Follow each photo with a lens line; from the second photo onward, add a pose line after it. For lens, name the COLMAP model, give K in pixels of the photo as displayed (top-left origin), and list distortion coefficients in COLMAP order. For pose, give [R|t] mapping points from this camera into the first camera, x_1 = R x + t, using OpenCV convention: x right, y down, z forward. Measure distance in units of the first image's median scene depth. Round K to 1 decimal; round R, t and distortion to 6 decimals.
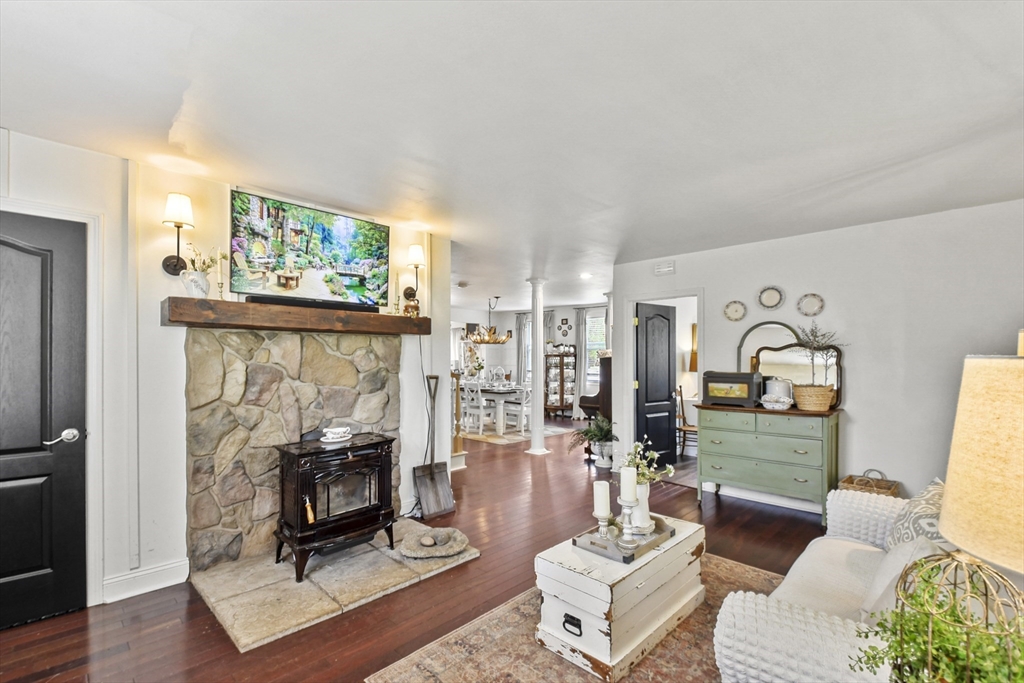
lens RADIAL K [[460.5, 0, 504.6], [0, 460.5, 356.5], [0, 0, 1]] dist [0.005071, -0.009511]
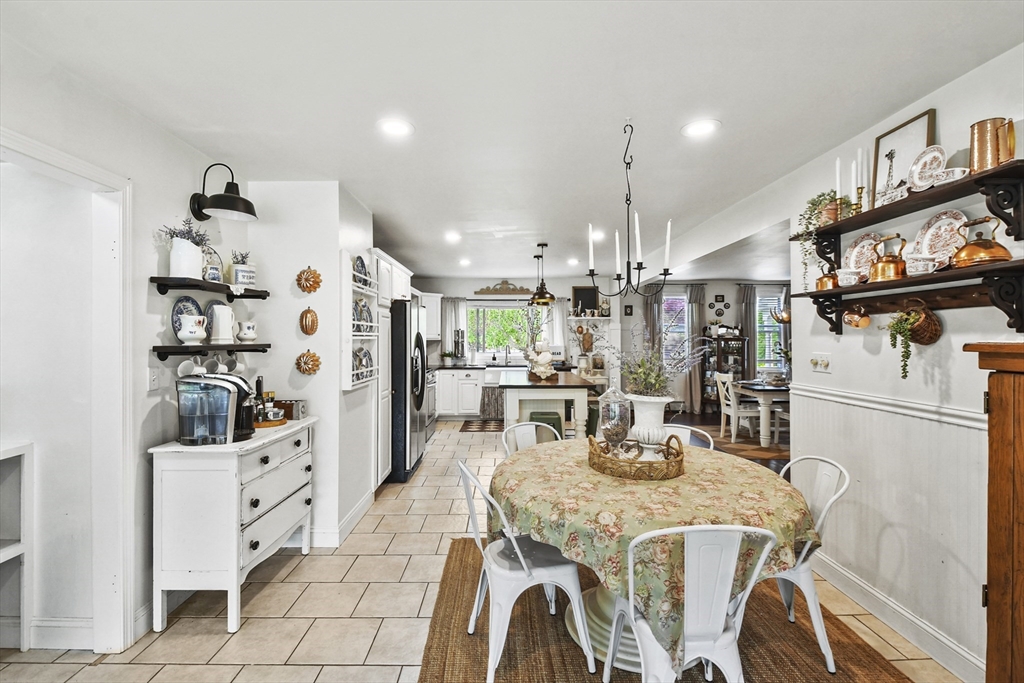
lens RADIAL K [[460.5, 0, 495.4], [0, 460.5, 331.5], [0, 0, 1]] dist [0.005071, -0.009511]
pose [[0.742605, 0.011358, 0.669633, -2.161148], [-0.002254, 0.999893, -0.014461, -0.008806], [-0.669725, 0.009230, 0.742551, 1.930179]]
